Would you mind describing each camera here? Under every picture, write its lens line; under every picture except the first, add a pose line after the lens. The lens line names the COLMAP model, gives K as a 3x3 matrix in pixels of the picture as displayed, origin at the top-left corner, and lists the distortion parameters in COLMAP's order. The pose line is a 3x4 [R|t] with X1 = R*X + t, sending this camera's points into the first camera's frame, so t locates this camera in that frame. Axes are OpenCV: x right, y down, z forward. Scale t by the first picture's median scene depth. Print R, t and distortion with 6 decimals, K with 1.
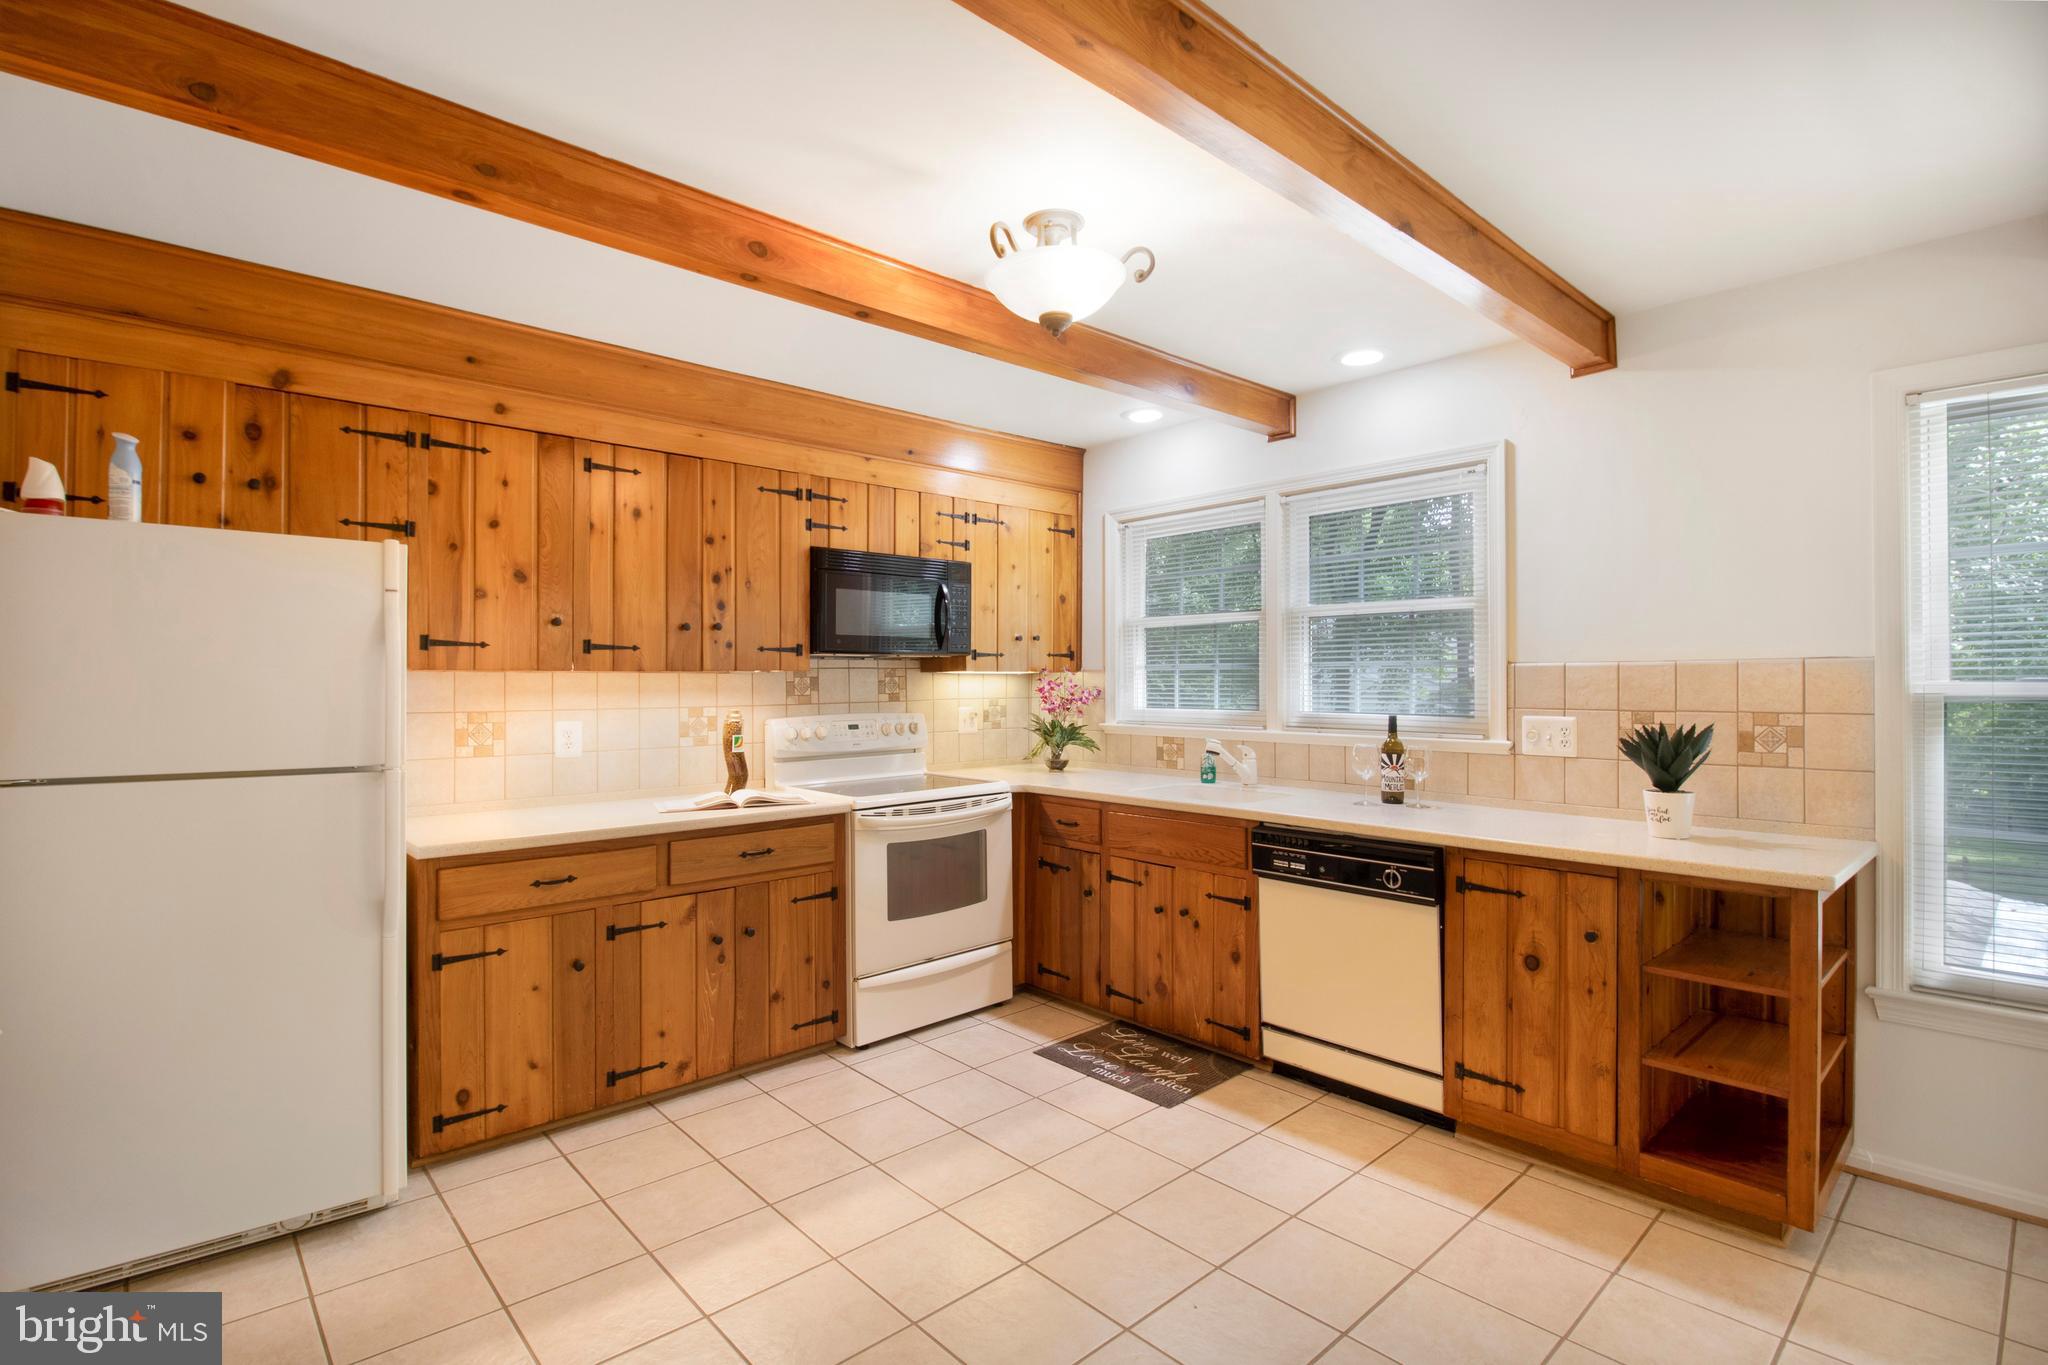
lens RADIAL K [[964.6, 0, 1017.0], [0, 964.6, 670.5], [0, 0, 1]] dist [-0.001308, -0.000327]
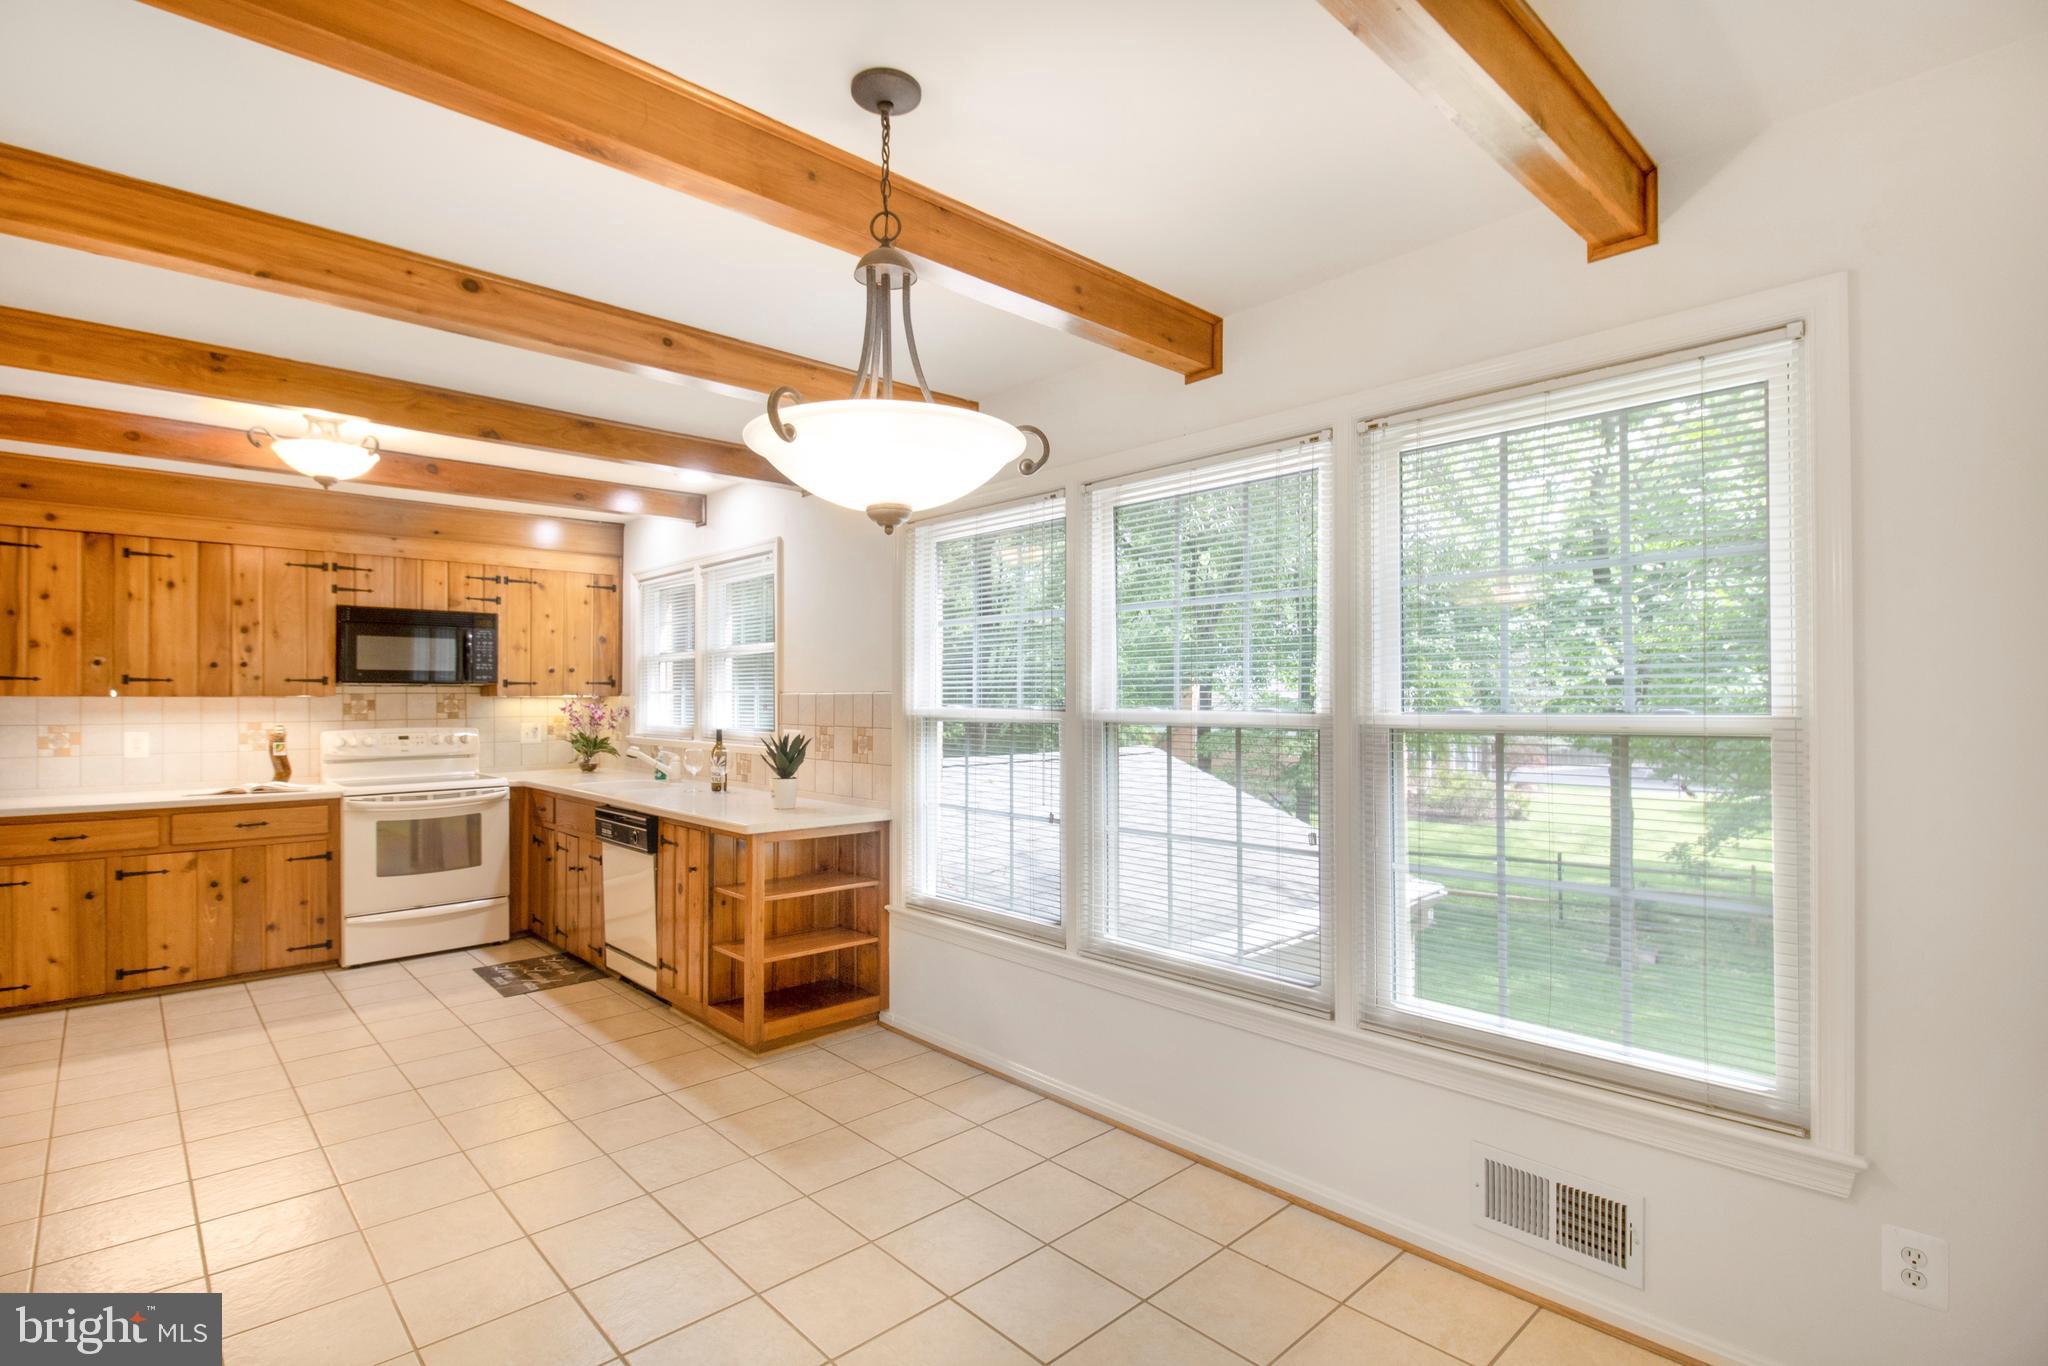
lens RADIAL K [[970.1, 0, 1008.1], [0, 970.1, 688.7], [0, 0, 1]] dist [0.002455, -0.009076]
pose [[0.999897, 0.002783, 0.014068, 0.772275], [-0.002782, 0.999996, -0.000043, -0.013313], [-0.014068, 0.000004, 0.999901, -0.415058]]
